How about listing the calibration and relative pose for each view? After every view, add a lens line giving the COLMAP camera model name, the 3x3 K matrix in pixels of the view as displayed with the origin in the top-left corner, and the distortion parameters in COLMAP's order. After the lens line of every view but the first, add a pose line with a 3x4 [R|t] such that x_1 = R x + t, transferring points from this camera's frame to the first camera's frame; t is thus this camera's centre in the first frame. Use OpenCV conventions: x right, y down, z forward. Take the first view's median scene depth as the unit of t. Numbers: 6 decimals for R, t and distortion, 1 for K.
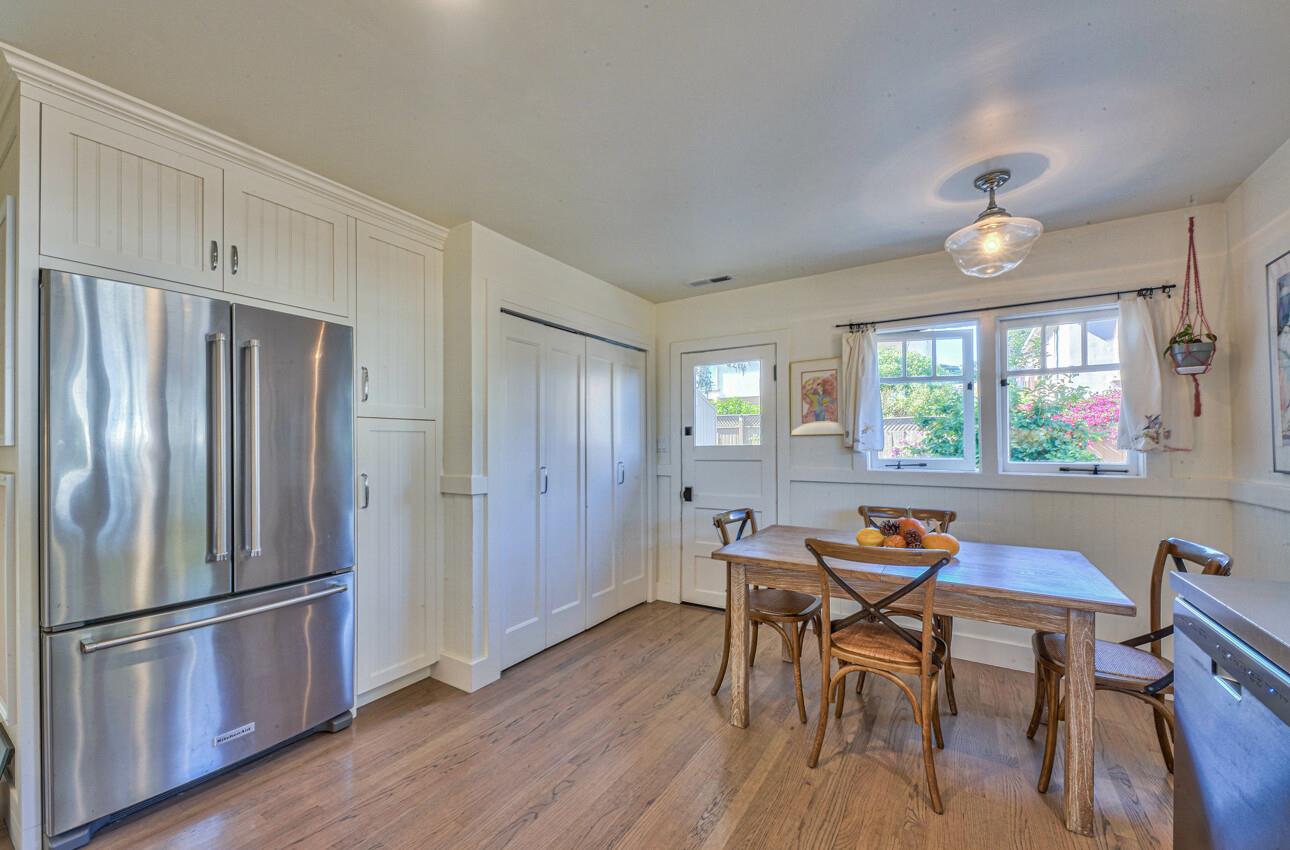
lens RADIAL K [[492.0, 0, 639.6], [0, 492.0, 450.2], [0, 0, 1]] dist [0.000940, -0.006282]
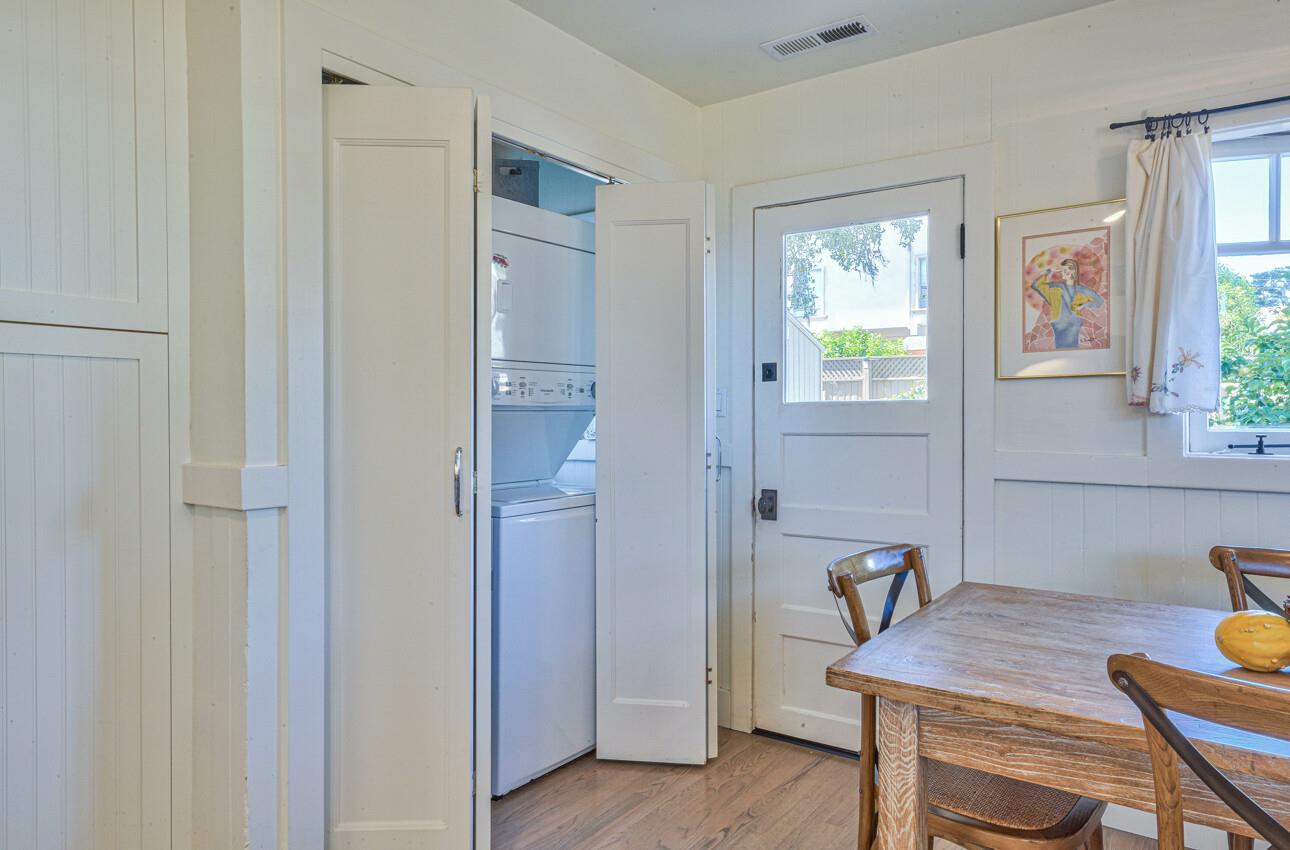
lens RADIAL K [[832.4, 0, 645.0], [0, 832.4, 425.0], [0, 0, 1]] dist [-0.001362, 0.026219]
pose [[0.998616, 0.002730, -0.052515, 0.026935], [-0.002526, 0.999989, 0.003938, 0.011395], [0.052525, -0.003800, 0.998612, 0.242366]]
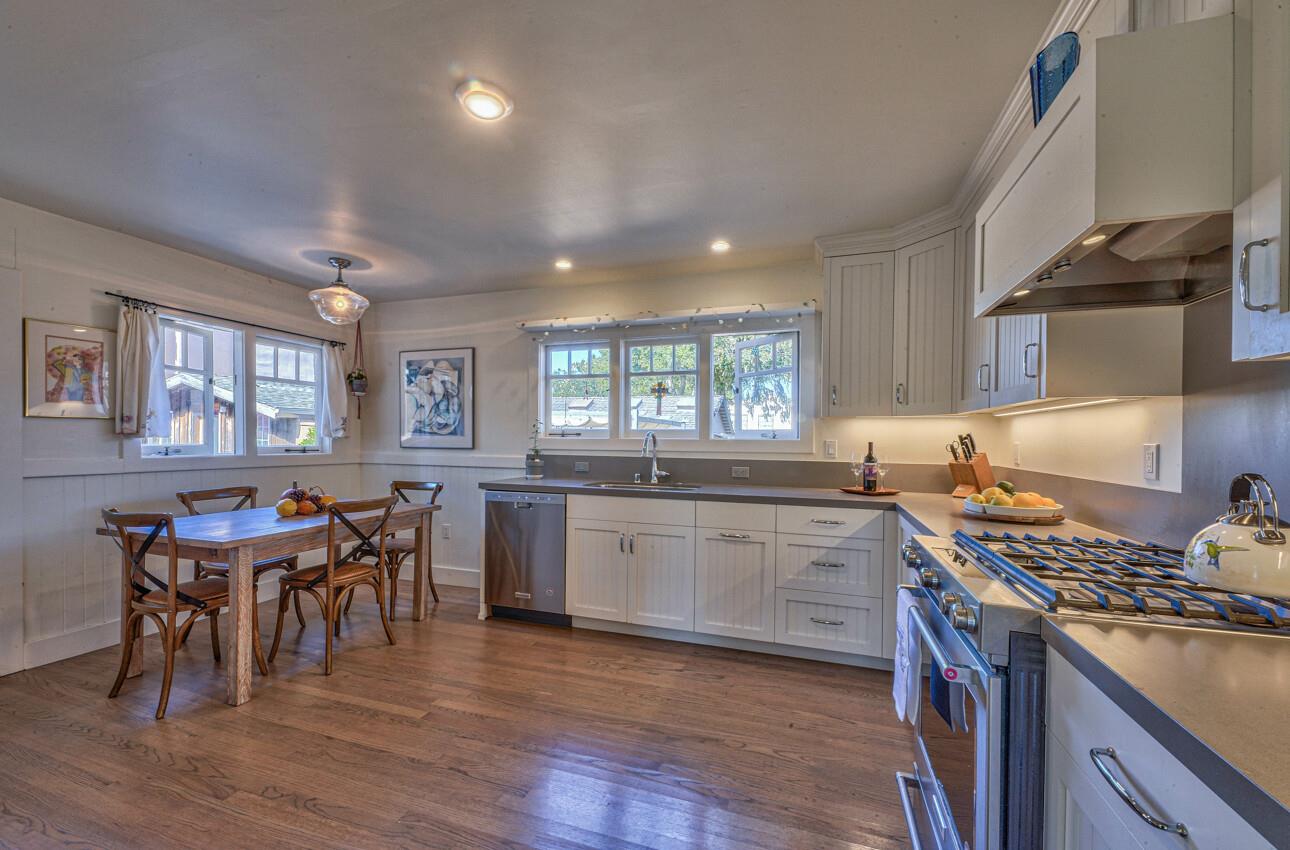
lens RADIAL K [[513.7, 0, 645.0], [0, 513.7, 425.0], [0, 0, 1]] dist [0.000160, -0.007799]
pose [[-0.247480, 0.024583, 0.968581, -0.730596], [-0.002592, 0.999658, -0.026033, 0.000585], [-0.968890, -0.008953, -0.247331, 0.311046]]
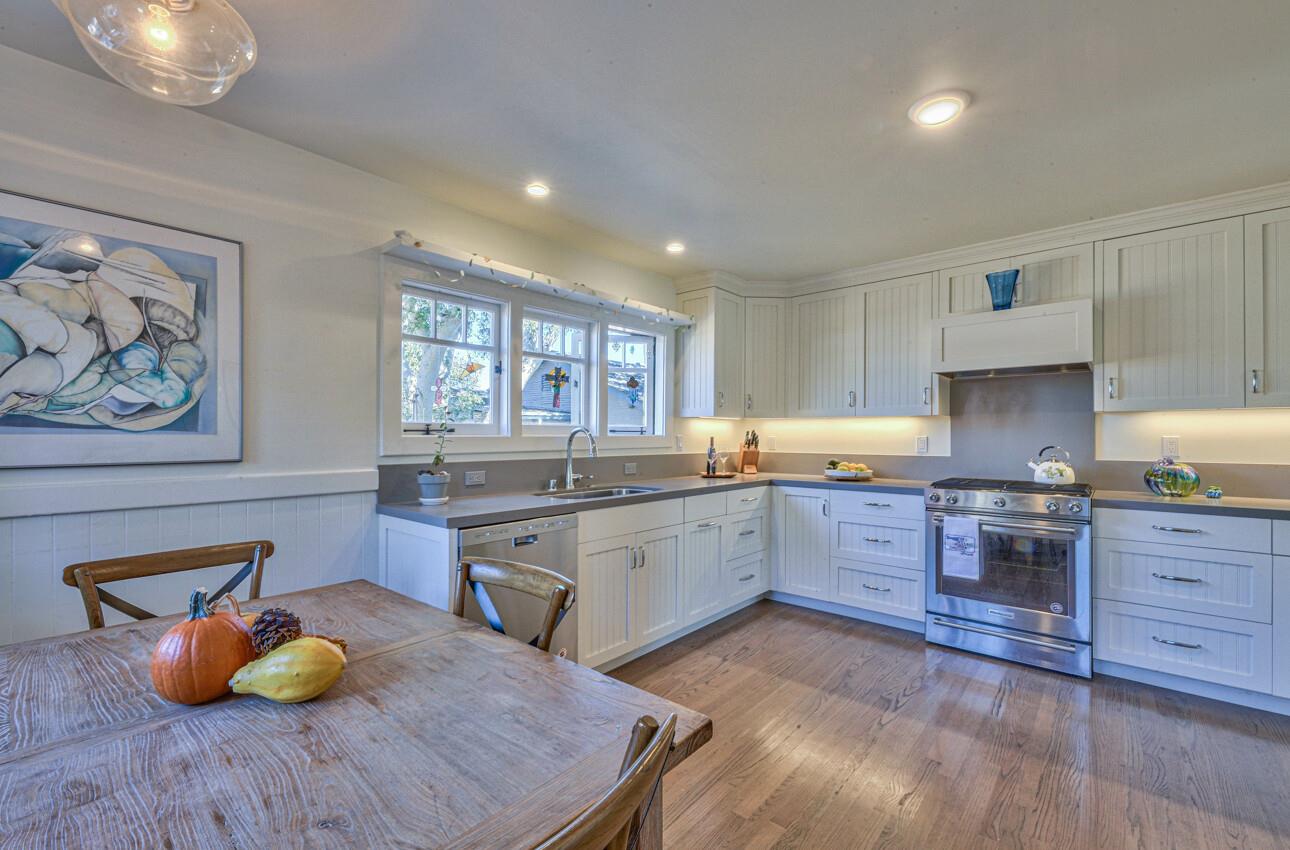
lens RADIAL K [[538.5, 0, 645.0], [0, 538.5, 425.0], [0, 0, 1]] dist [-0.000637, -0.000292]
pose [[-0.989560, 0.005924, 0.144001, 0.100407], [0.003802, 0.999880, -0.015006, -0.003555], [-0.144073, -0.014302, -0.989464, 0.986211]]
